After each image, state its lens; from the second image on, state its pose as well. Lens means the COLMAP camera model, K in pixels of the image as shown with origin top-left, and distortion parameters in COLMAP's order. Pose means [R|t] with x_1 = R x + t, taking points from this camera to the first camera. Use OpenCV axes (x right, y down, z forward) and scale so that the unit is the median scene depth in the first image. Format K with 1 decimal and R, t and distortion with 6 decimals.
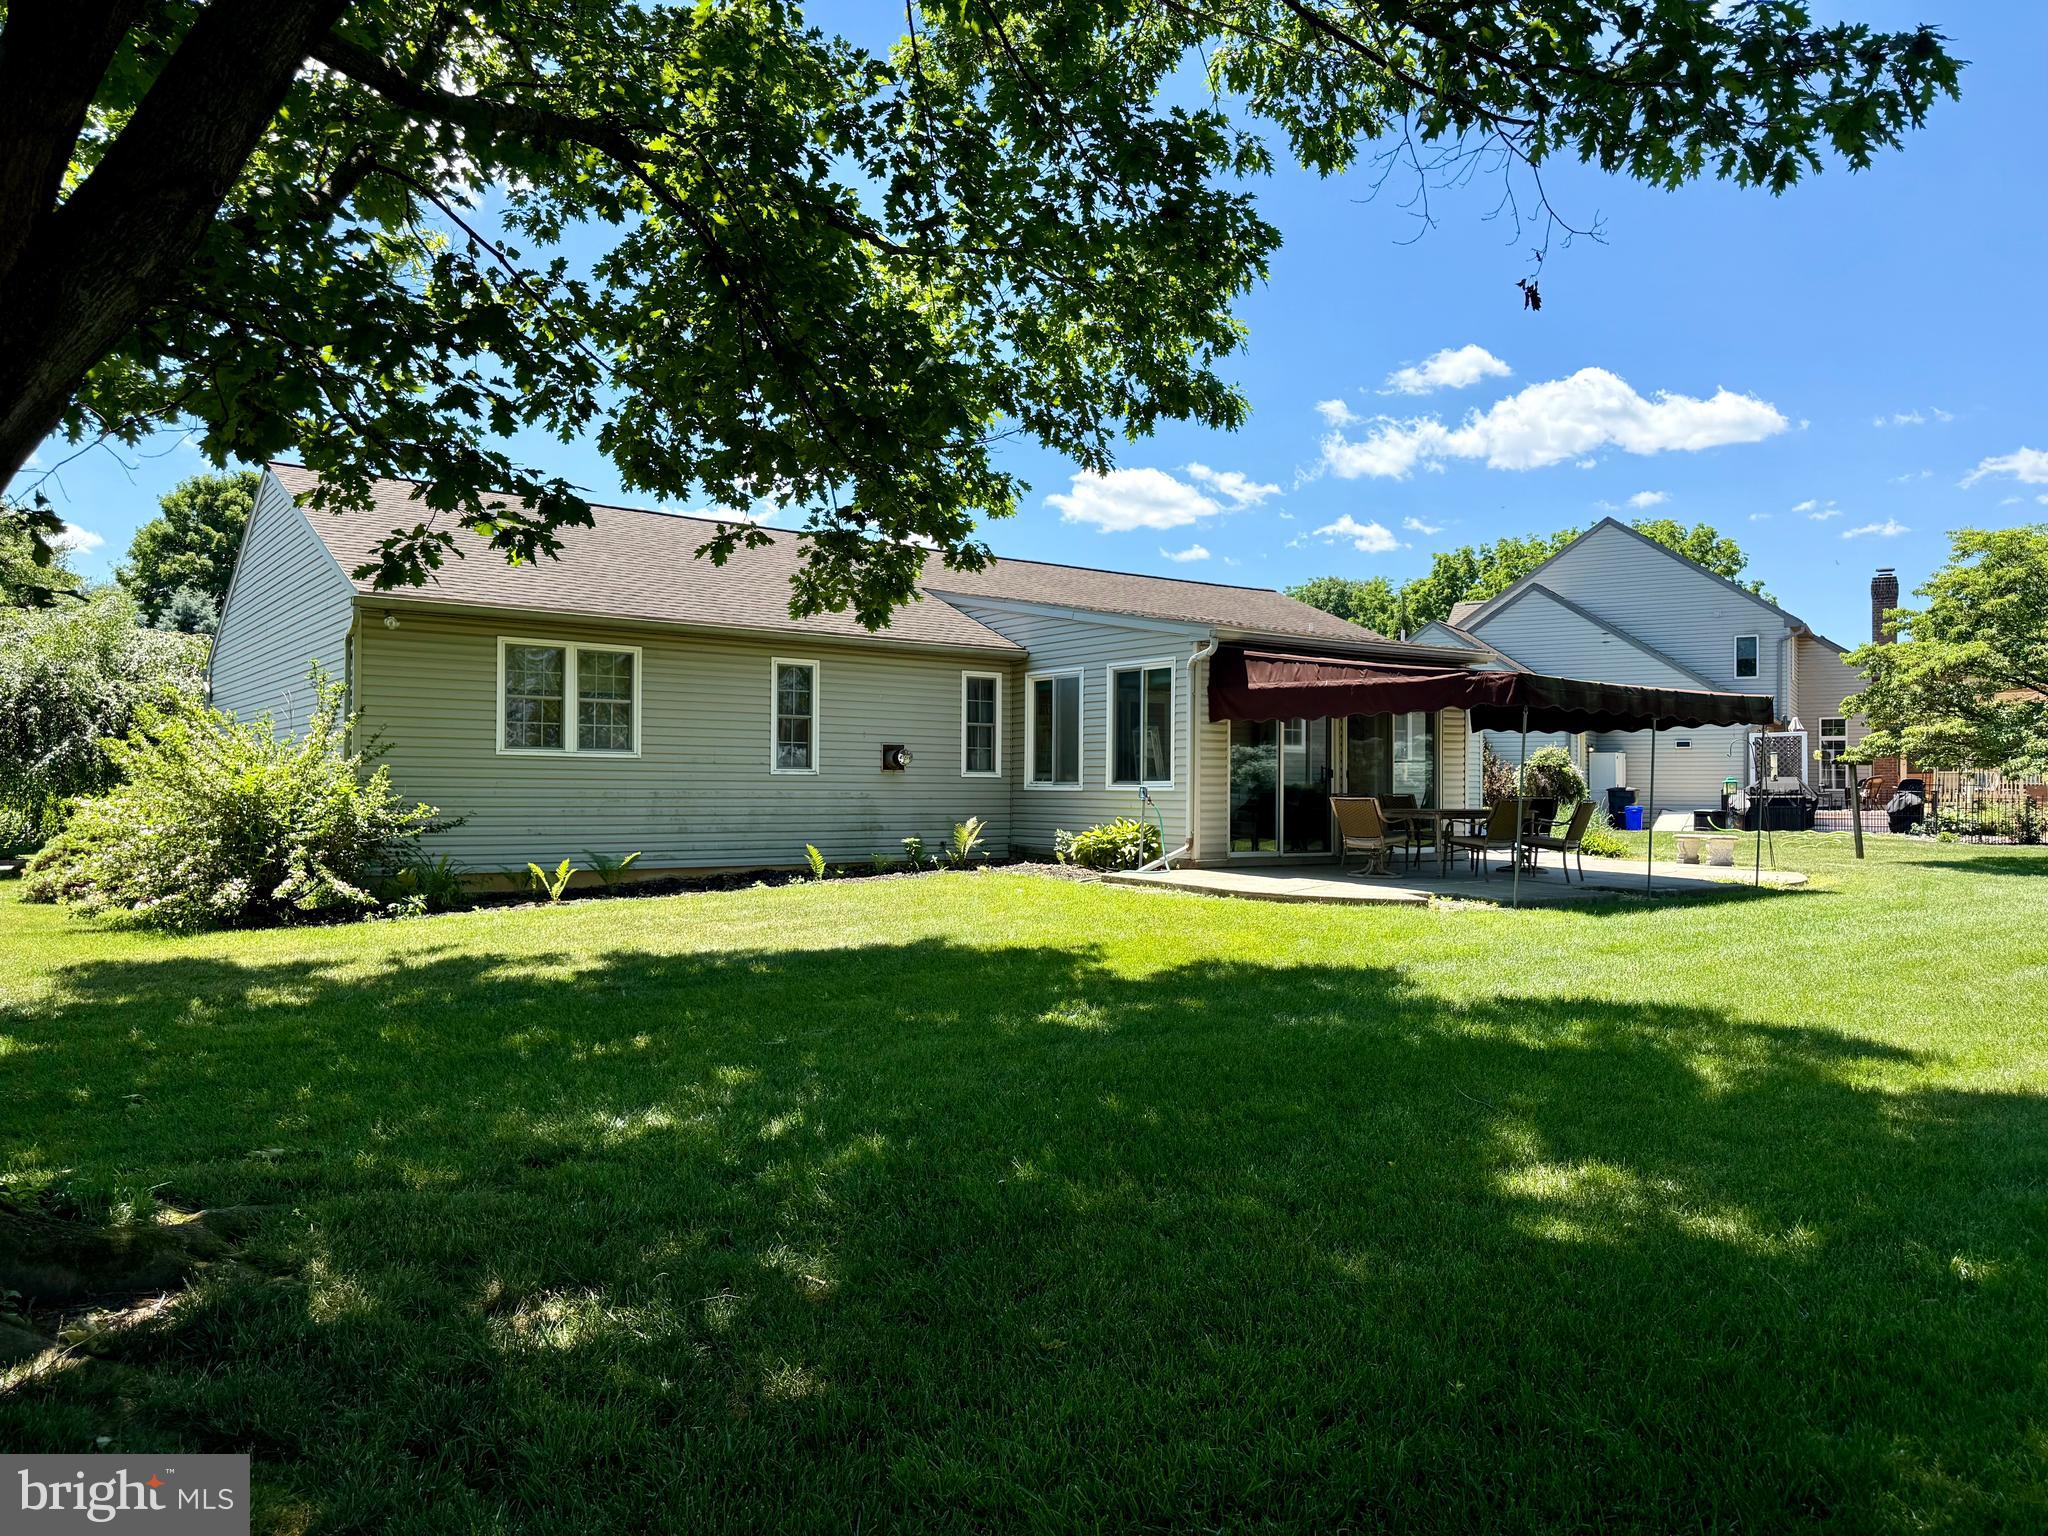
lens RADIAL K [[1423.0, 0, 1024.0], [0, 1423.0, 768.0], [0, 0, 1]] dist [0.136426, -0.191158]
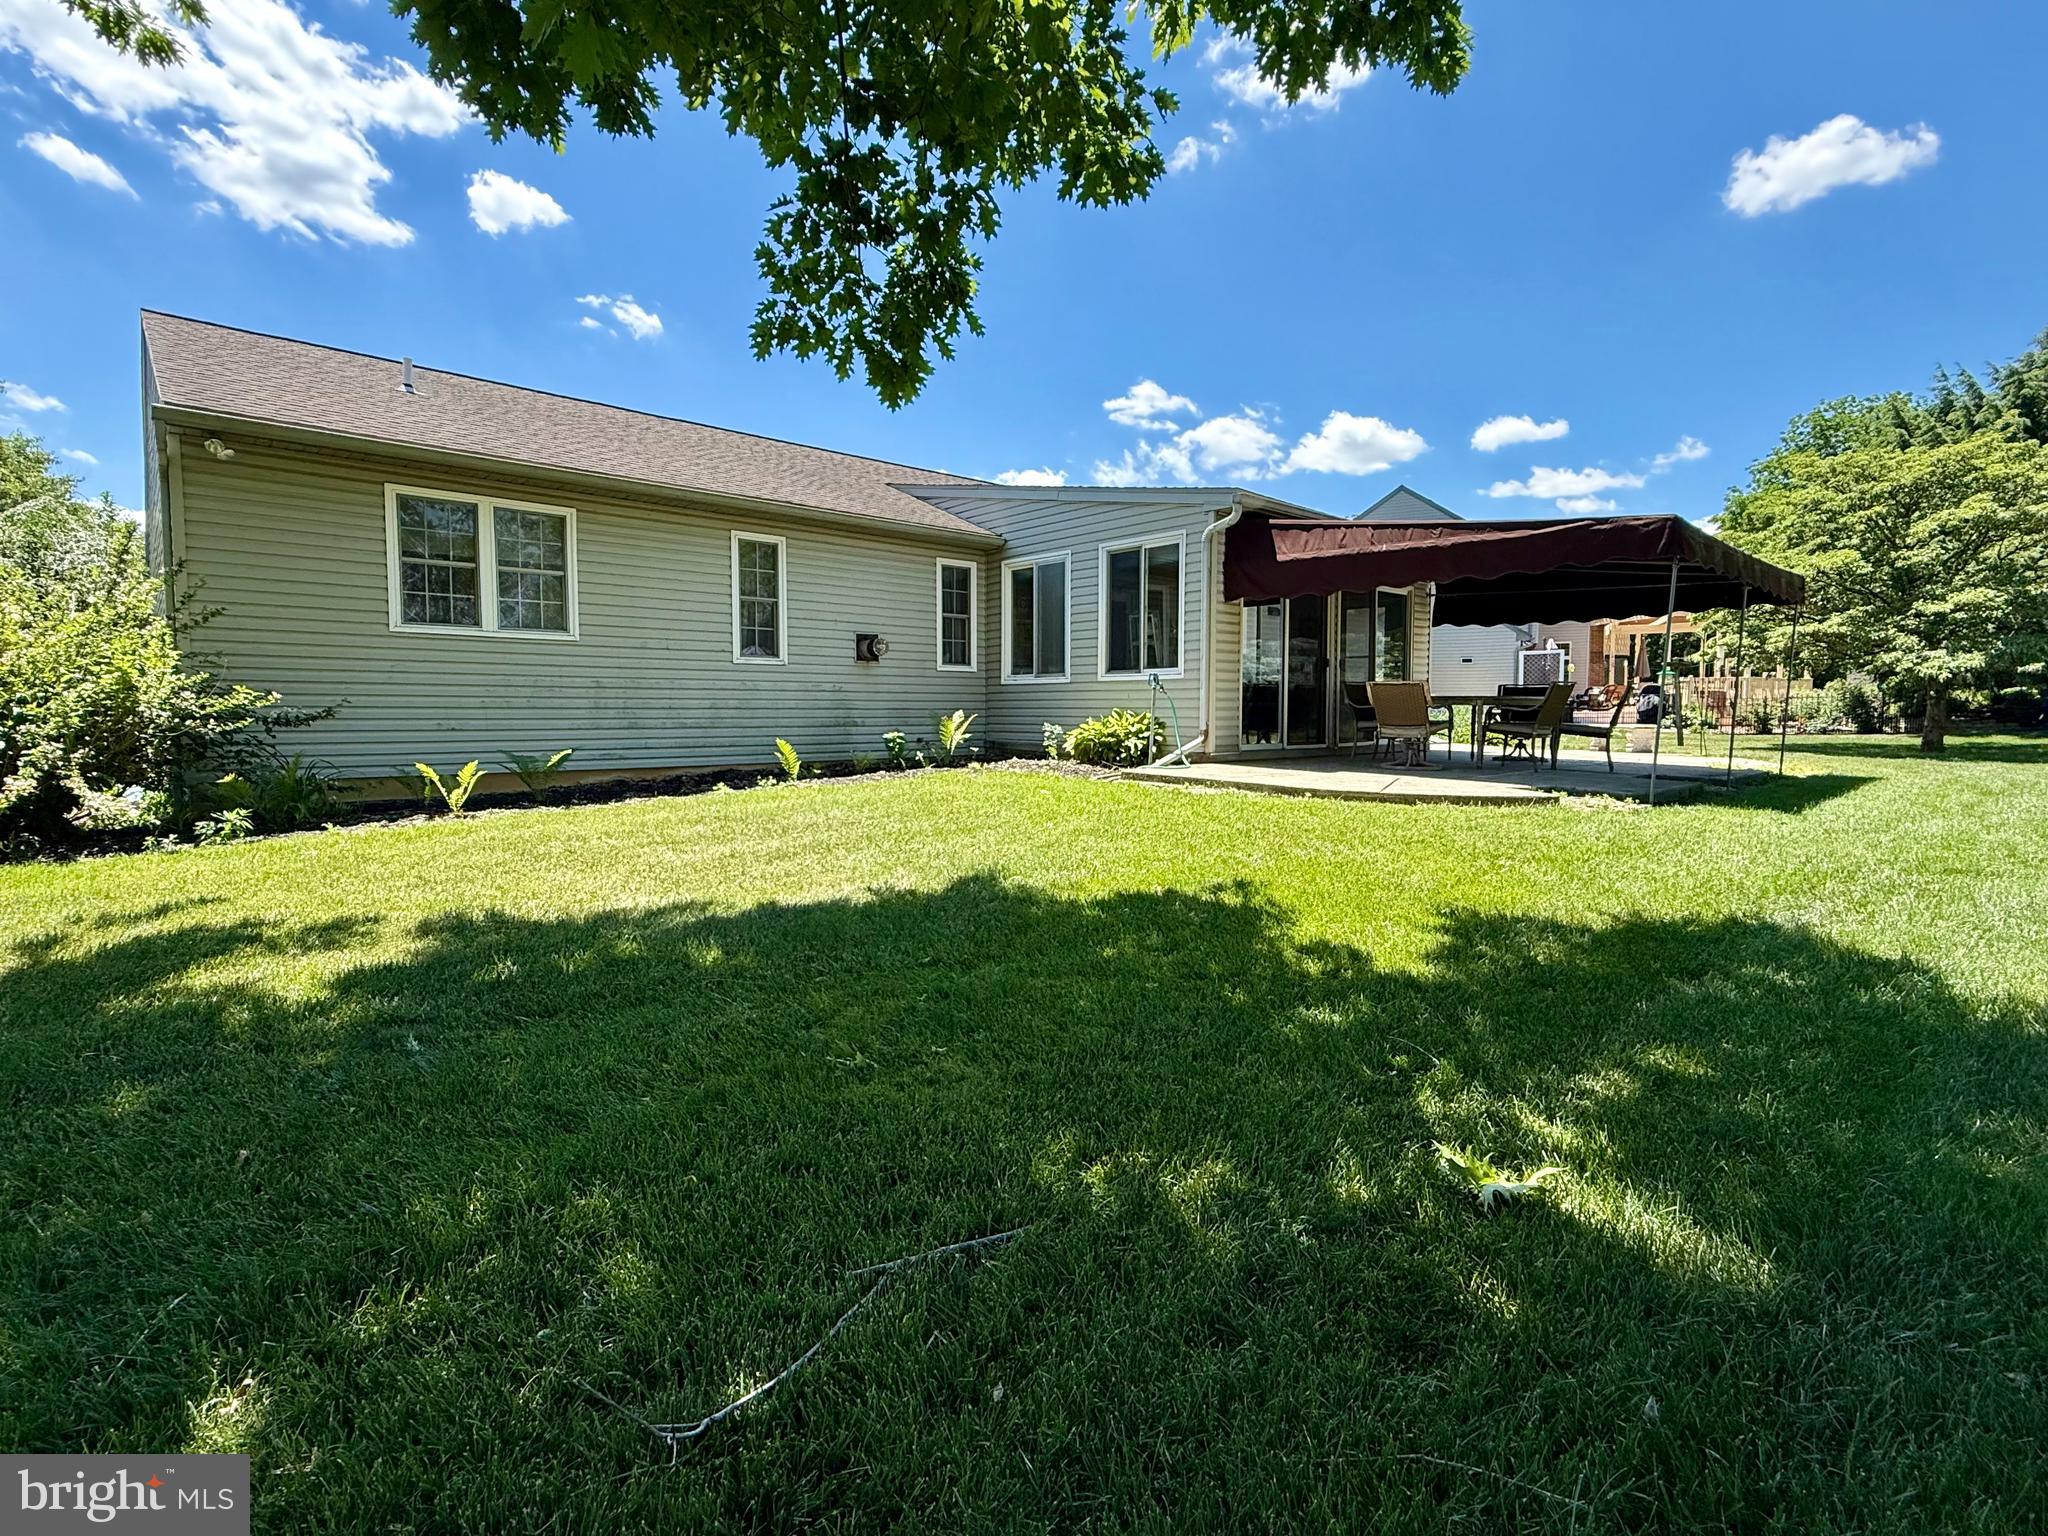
lens RADIAL K [[1034.3, 0, 1024.0], [0, 1034.3, 768.0], [0, 0, 1]] dist [-0.002480, -0.000091]
pose [[0.995729, -0.011893, 0.091560, -0.058436], [0.005068, 0.997215, 0.074410, 0.023490], [-0.092190, -0.073628, 0.993016, 0.348000]]
